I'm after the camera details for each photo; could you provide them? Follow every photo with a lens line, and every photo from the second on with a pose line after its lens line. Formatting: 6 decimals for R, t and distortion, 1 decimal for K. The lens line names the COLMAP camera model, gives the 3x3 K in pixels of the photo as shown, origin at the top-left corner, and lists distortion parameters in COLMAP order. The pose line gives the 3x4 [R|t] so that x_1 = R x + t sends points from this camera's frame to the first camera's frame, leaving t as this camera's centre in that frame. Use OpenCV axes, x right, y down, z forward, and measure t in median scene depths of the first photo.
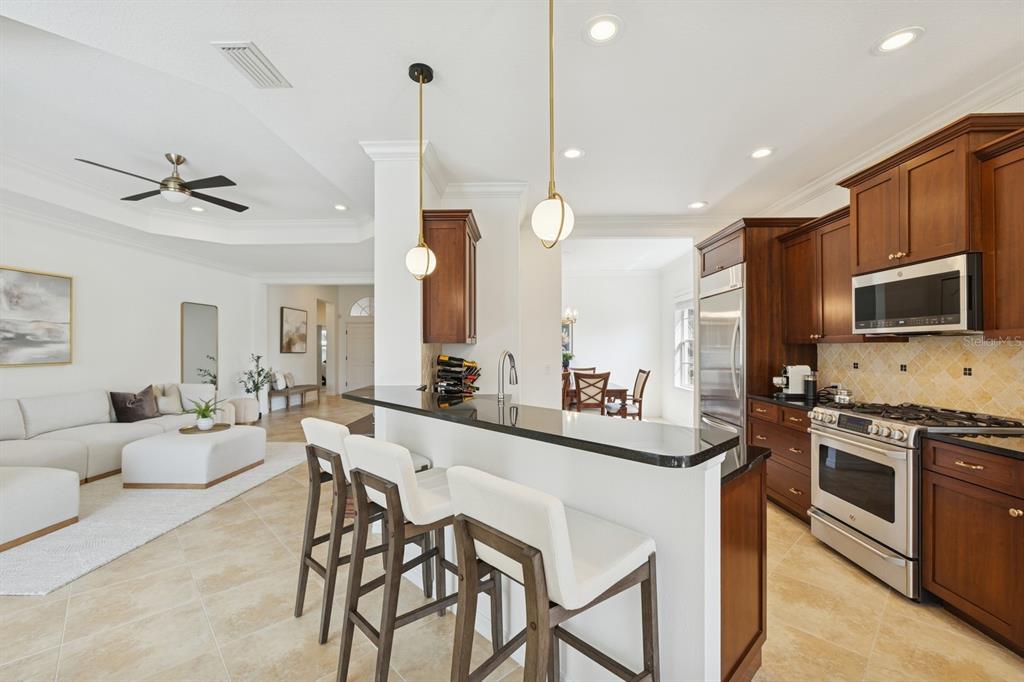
lens RADIAL K [[419.3, 0, 516.6], [0, 419.3, 346.2], [0, 0, 1]] dist [0.001551, 0.000864]
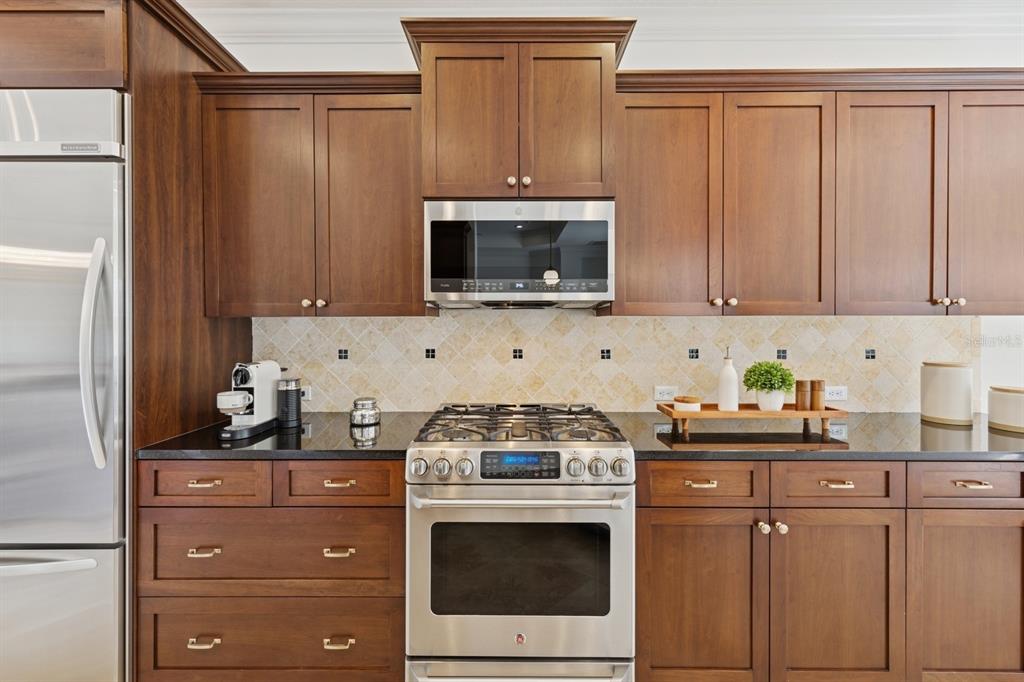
lens RADIAL K [[419.3, 0, 507.8], [0, 419.3, 324.9], [0, 0, 1]] dist [0.001551, 0.000864]
pose [[-0.009944, -0.001584, 0.999949, 0.174141], [-0.000885, 0.999998, 0.001575, 0.002304], [-0.999950, -0.000870, -0.009945, 0.676284]]
